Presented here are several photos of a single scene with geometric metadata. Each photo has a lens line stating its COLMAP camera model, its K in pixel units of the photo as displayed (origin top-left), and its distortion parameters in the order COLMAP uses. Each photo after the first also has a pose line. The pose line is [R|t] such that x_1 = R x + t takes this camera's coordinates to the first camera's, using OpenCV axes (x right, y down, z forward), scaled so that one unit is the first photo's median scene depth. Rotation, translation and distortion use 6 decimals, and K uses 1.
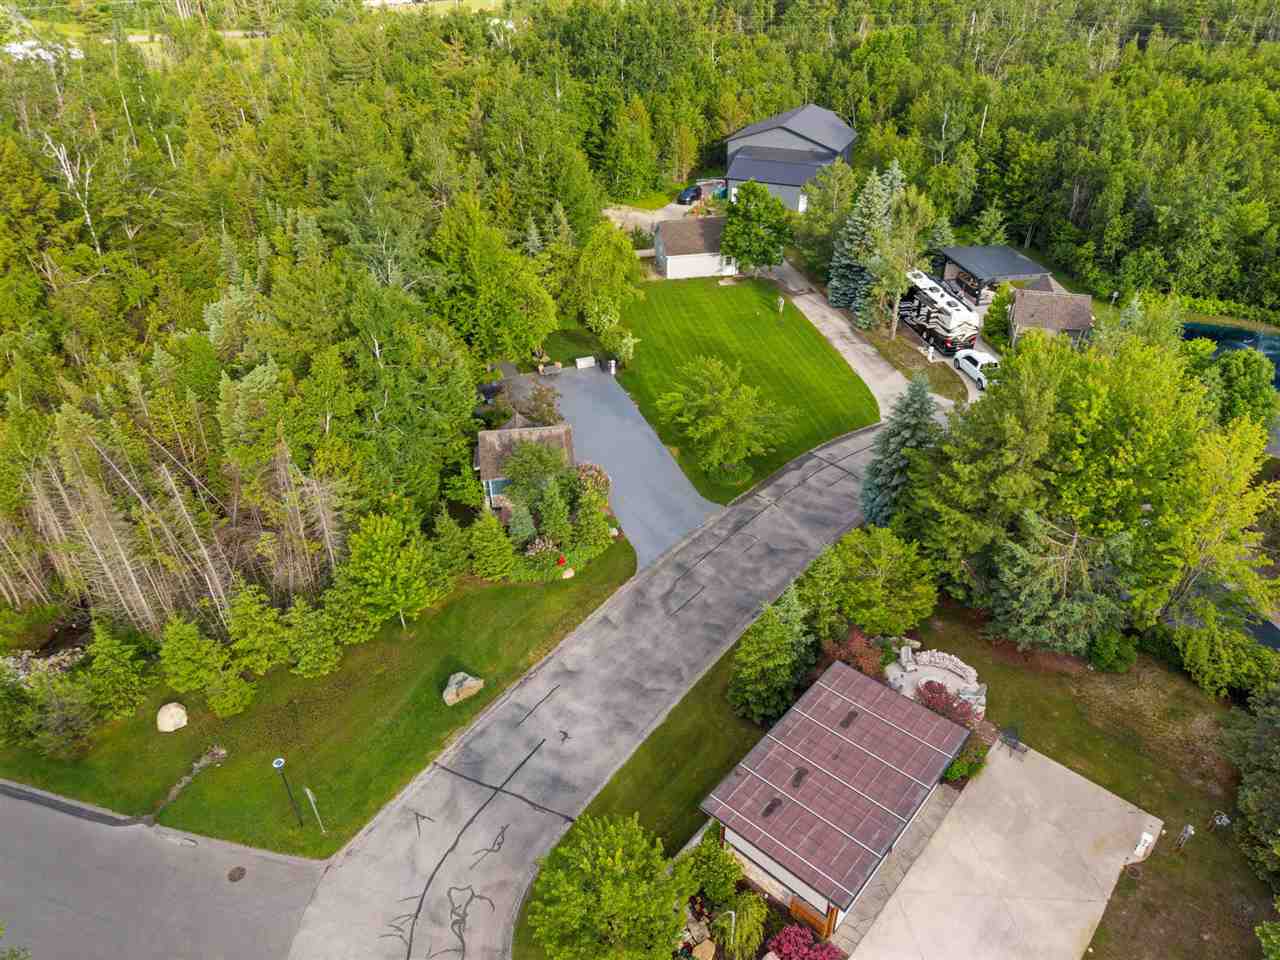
lens RADIAL K [[906.4, 0, 639.9], [0, 906.4, 479.5], [0, 0, 1]] dist [-0.011950, 0.004733]
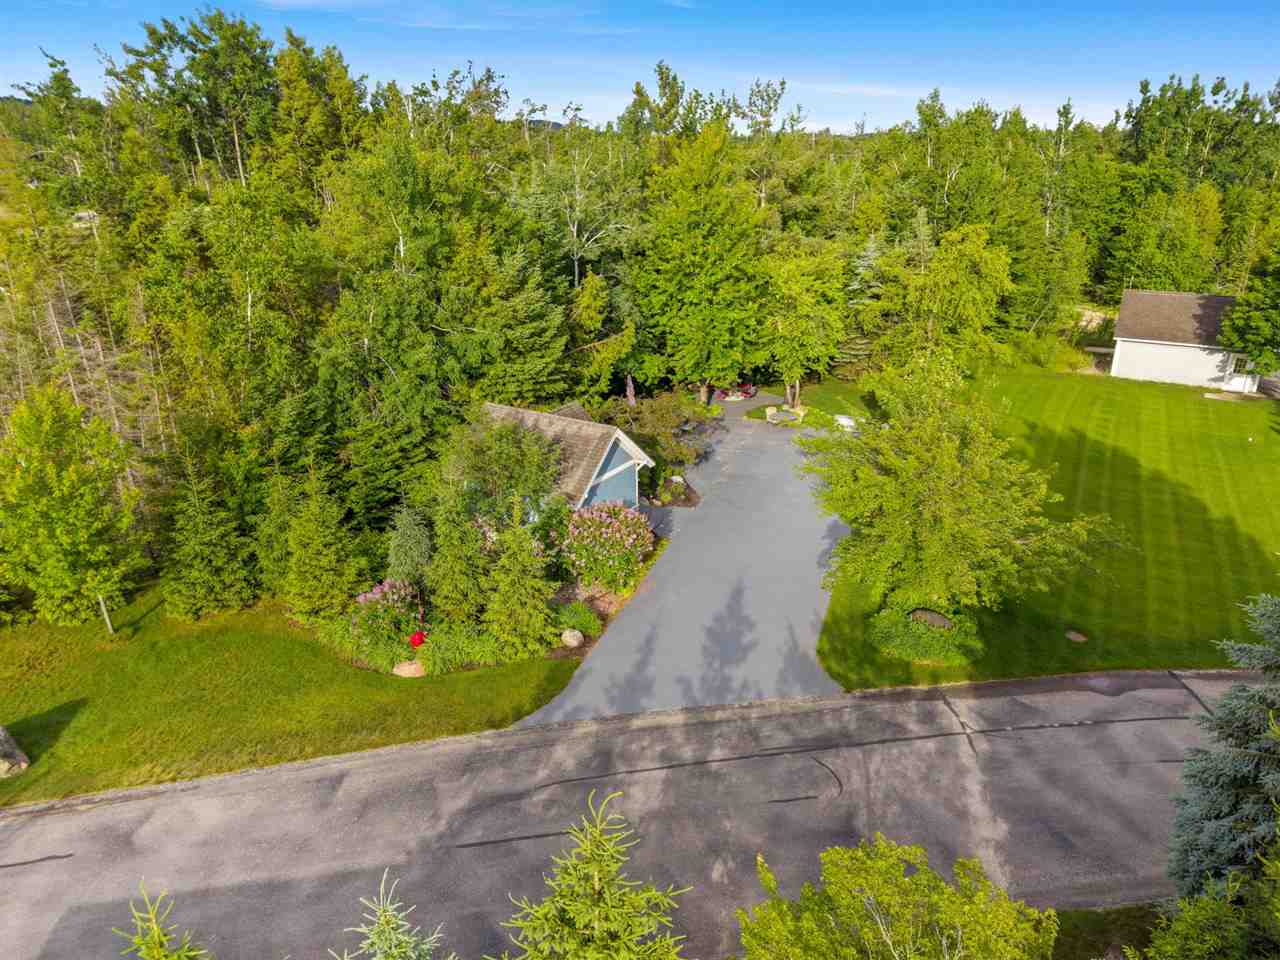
lens RADIAL K [[906.4, 0, 639.9], [0, 906.4, 481.1], [0, 0, 1]] dist [-0.011950, 0.004733]
pose [[0.772537, 0.228005, -0.592622, 0.159467], [-0.347629, 0.932883, -0.094249, 0.007198], [0.531358, 0.278823, 0.799948, 0.378079]]
